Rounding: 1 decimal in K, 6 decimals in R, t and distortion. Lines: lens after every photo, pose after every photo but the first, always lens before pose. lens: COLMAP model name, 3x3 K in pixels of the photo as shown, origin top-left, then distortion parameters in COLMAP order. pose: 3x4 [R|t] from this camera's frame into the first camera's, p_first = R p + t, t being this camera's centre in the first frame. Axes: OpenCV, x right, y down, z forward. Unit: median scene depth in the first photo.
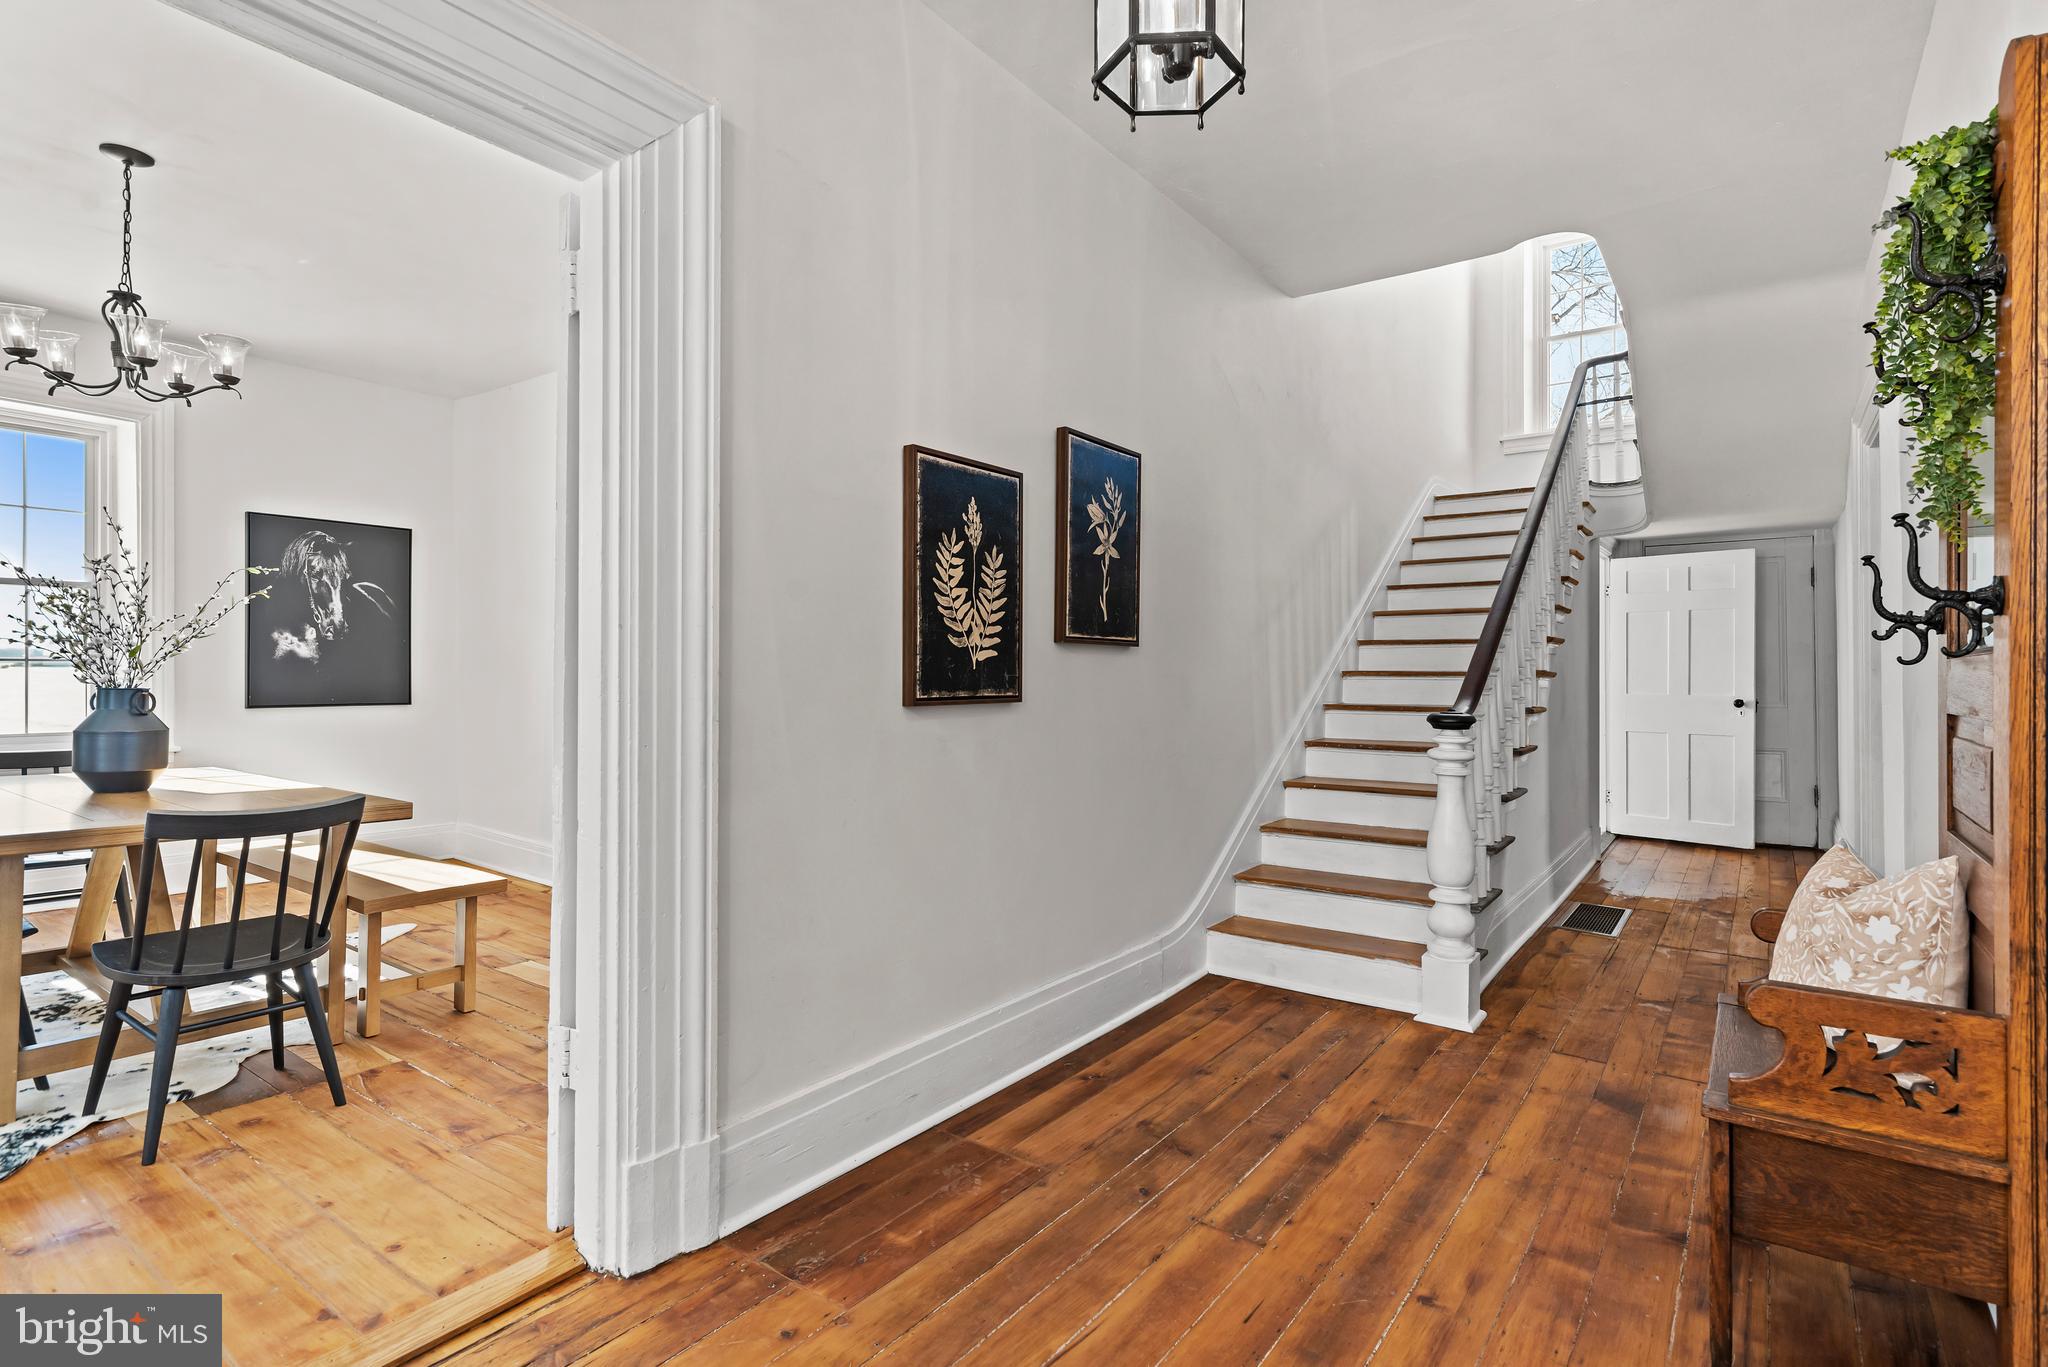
lens RADIAL K [[992.2, 0, 1072.0], [0, 992.2, 671.1], [0, 0, 1]] dist [0.002865, 0.000417]
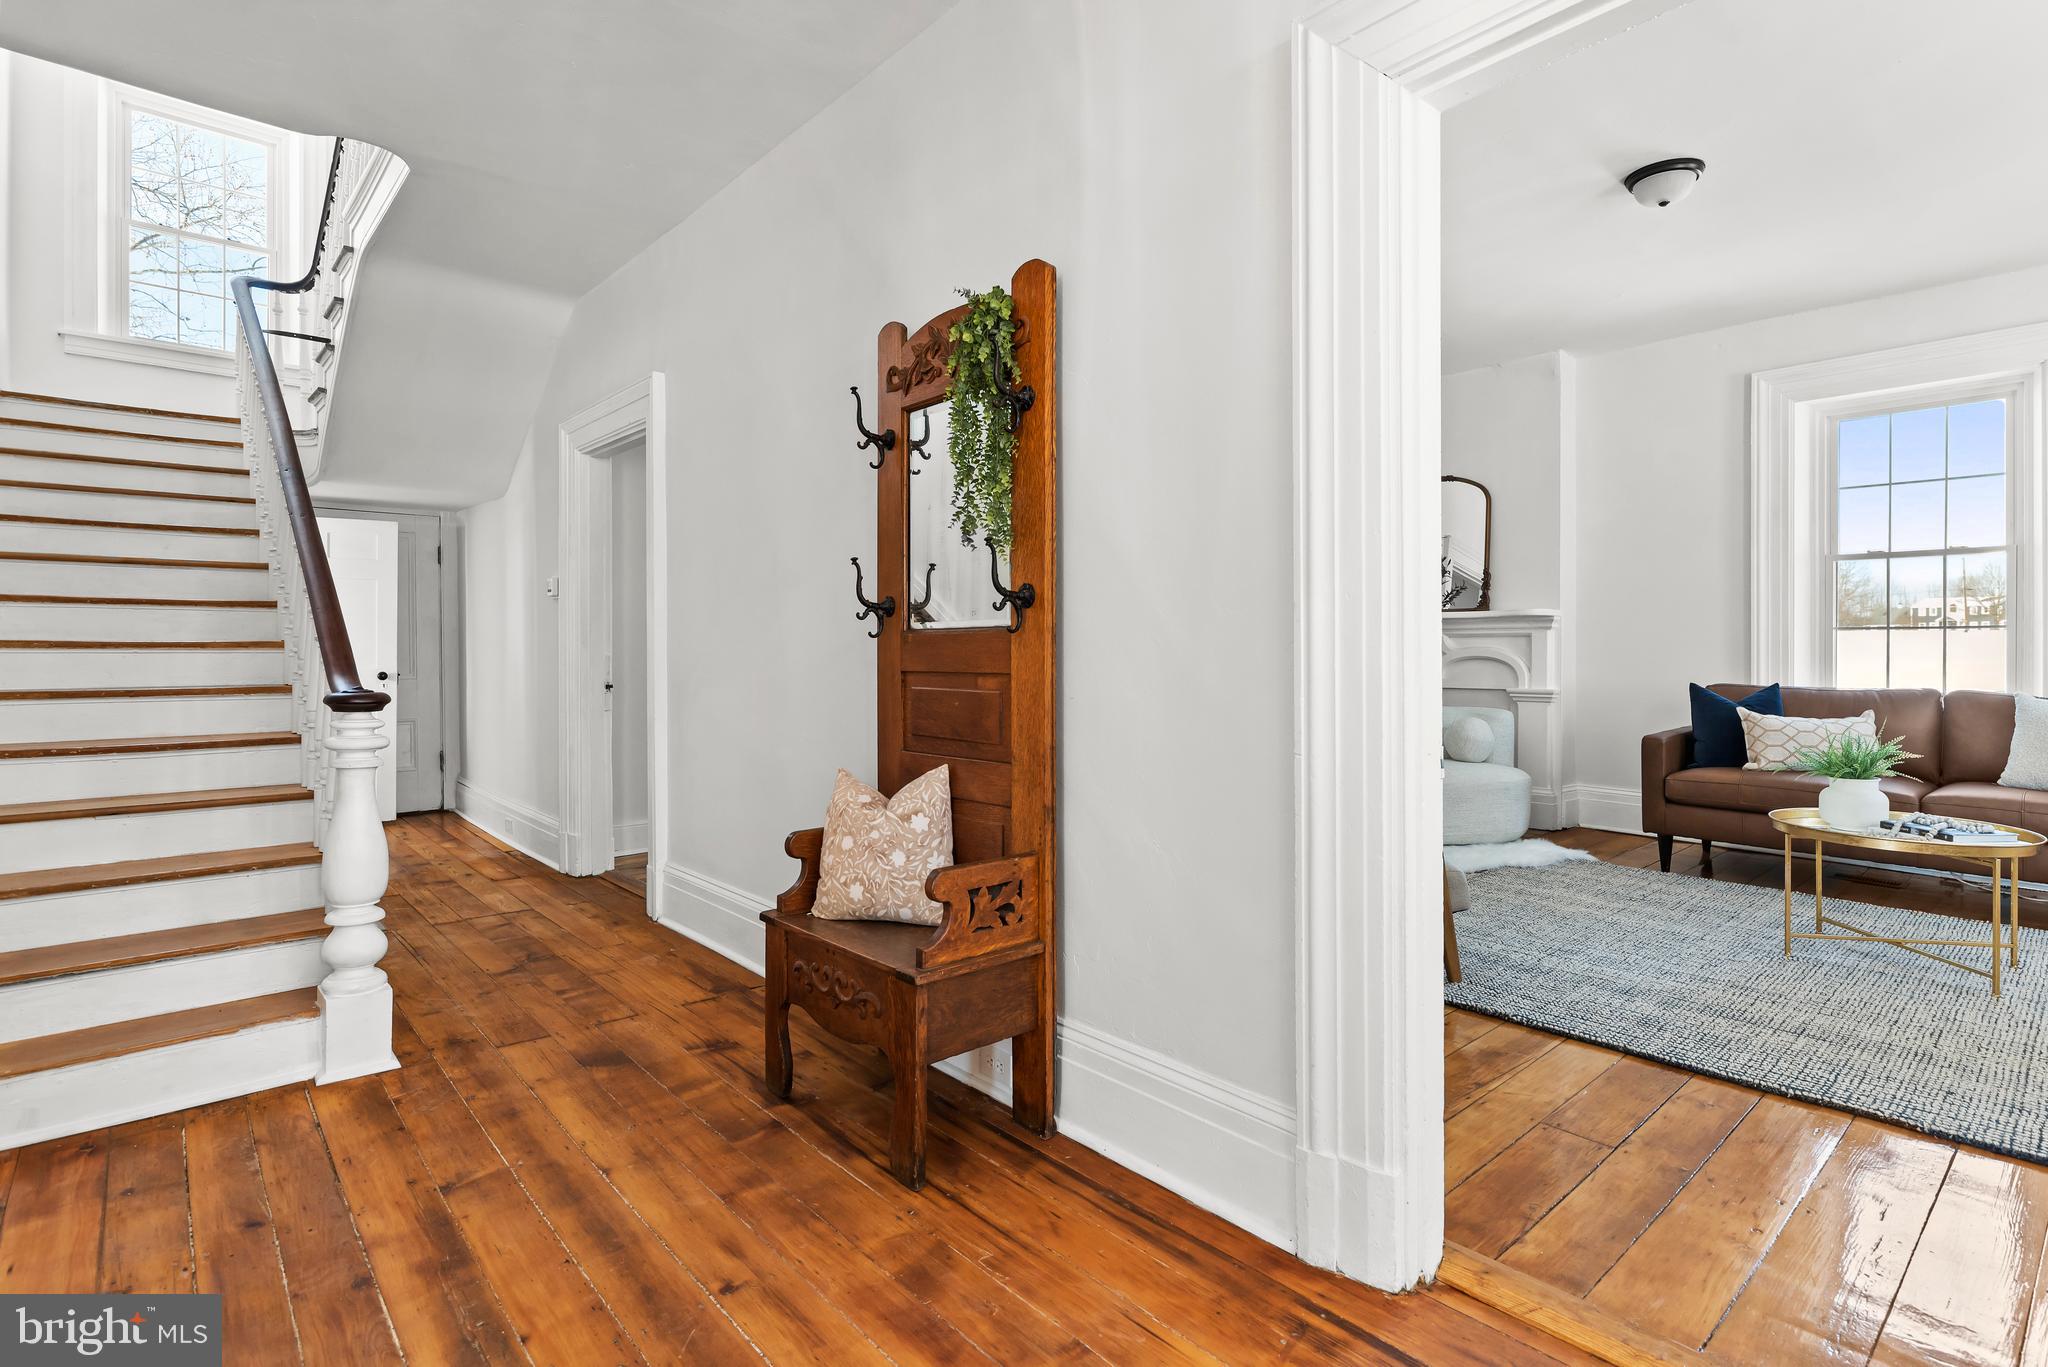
lens RADIAL K [[992.2, 0, 1033.2], [0, 992.2, 649.6], [0, 0, 1]] dist [0.002865, 0.000417]
pose [[0.238884, -0.001023, 0.971048, -0.369504], [-0.002998, 0.999994, 0.001791, 0.005805], [-0.971044, -0.003339, 0.238879, 0.348537]]
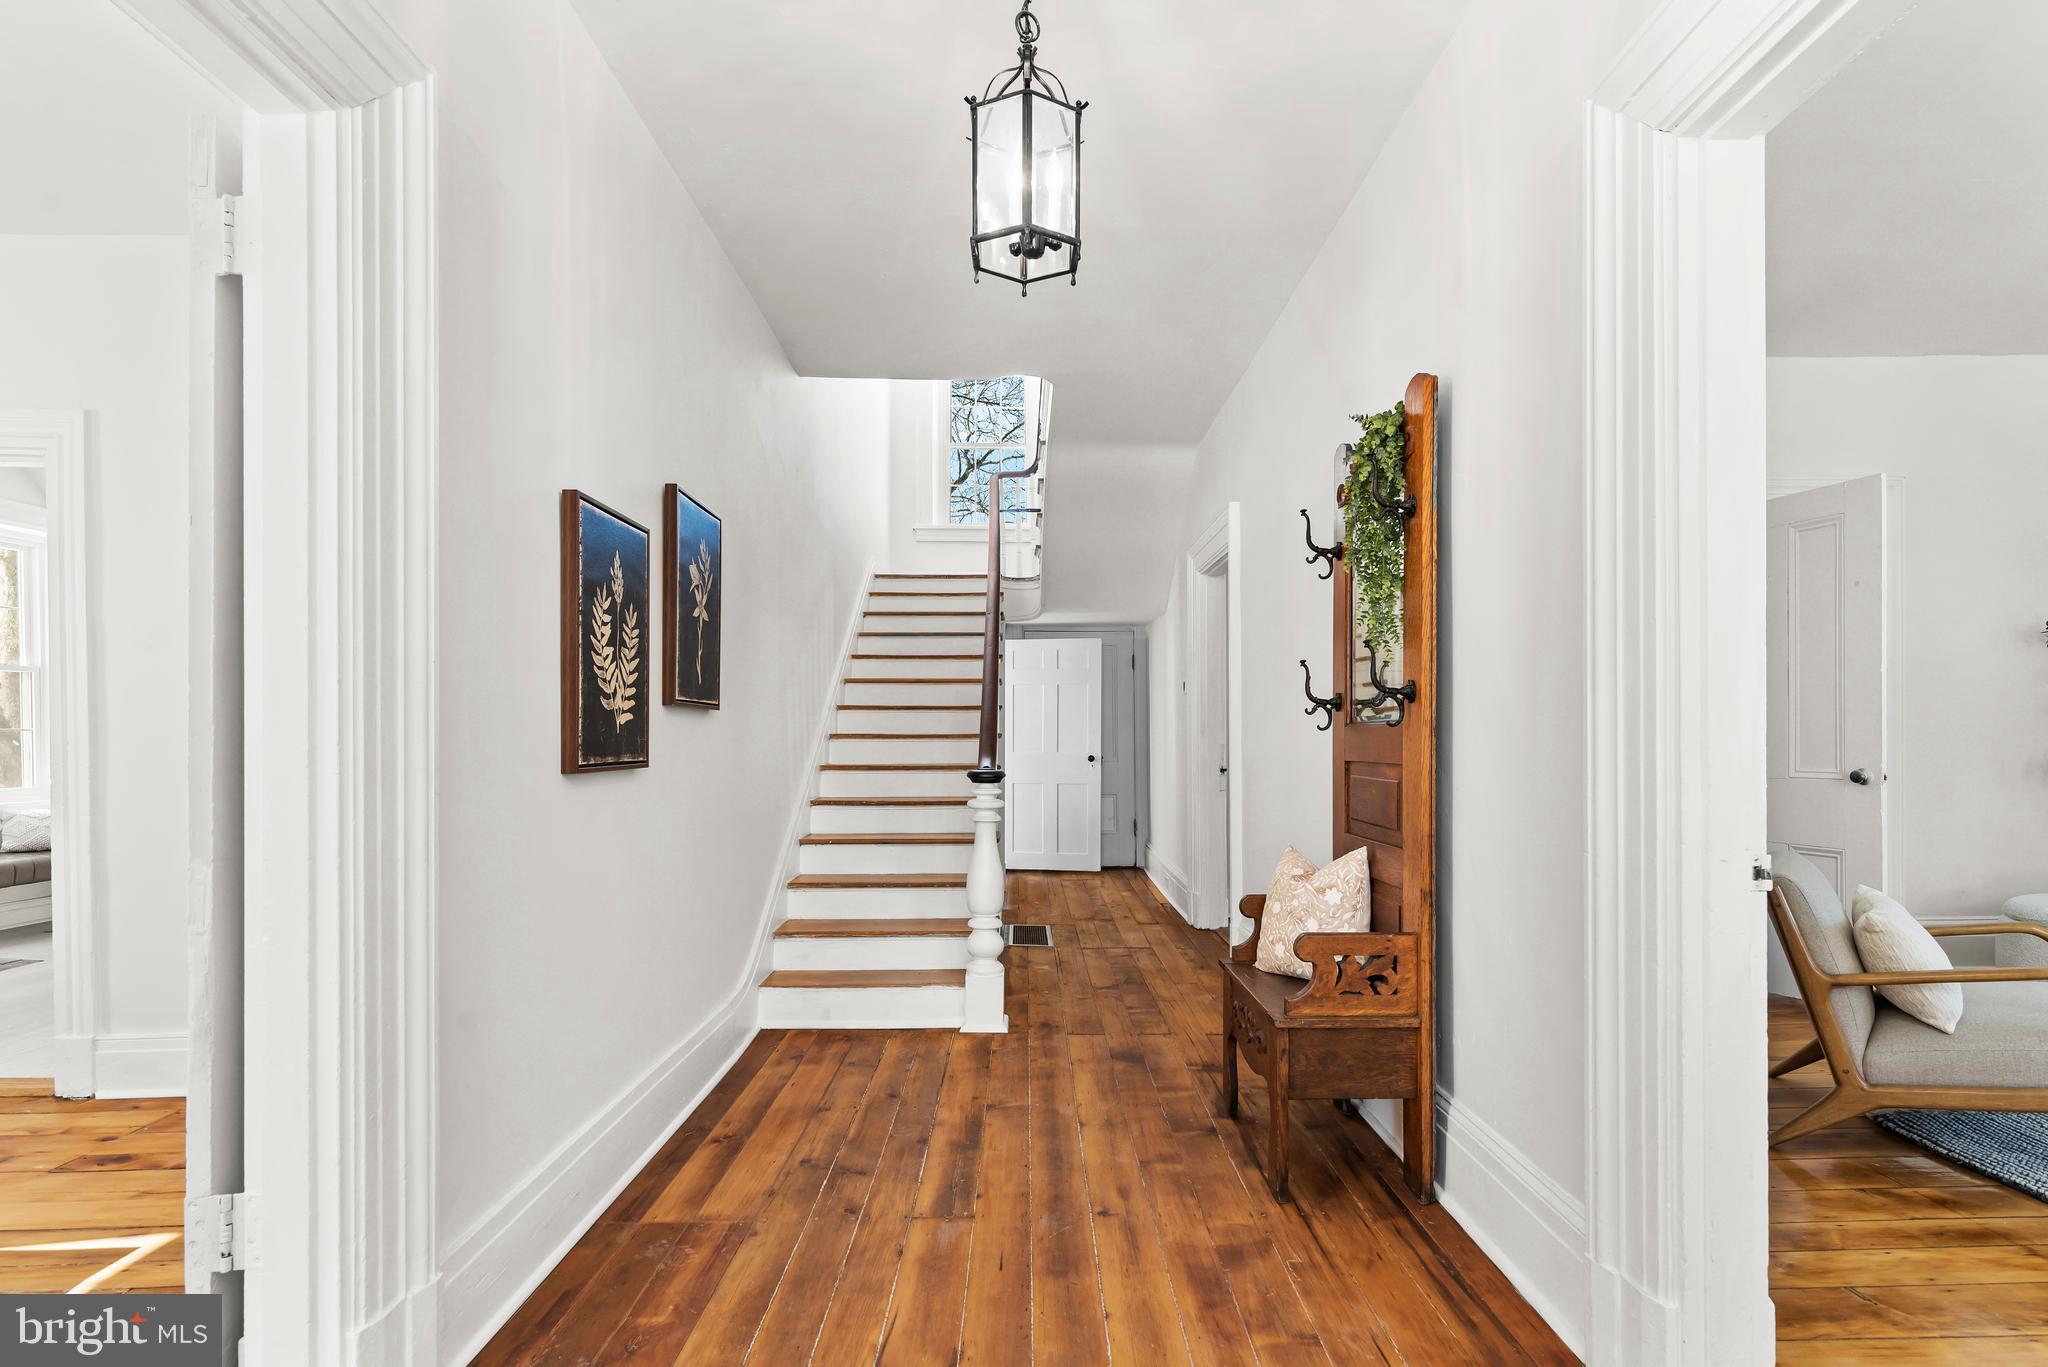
lens RADIAL K [[992.2, 0, 1061.3], [0, 992.2, 742.0], [0, 0, 1]] dist [0.002865, 0.000417]
pose [[0.800684, -0.005748, 0.599059, -0.341128], [0.000575, 0.999961, 0.008827, -0.001890], [-0.599086, -0.006724, 0.800656, -0.010514]]
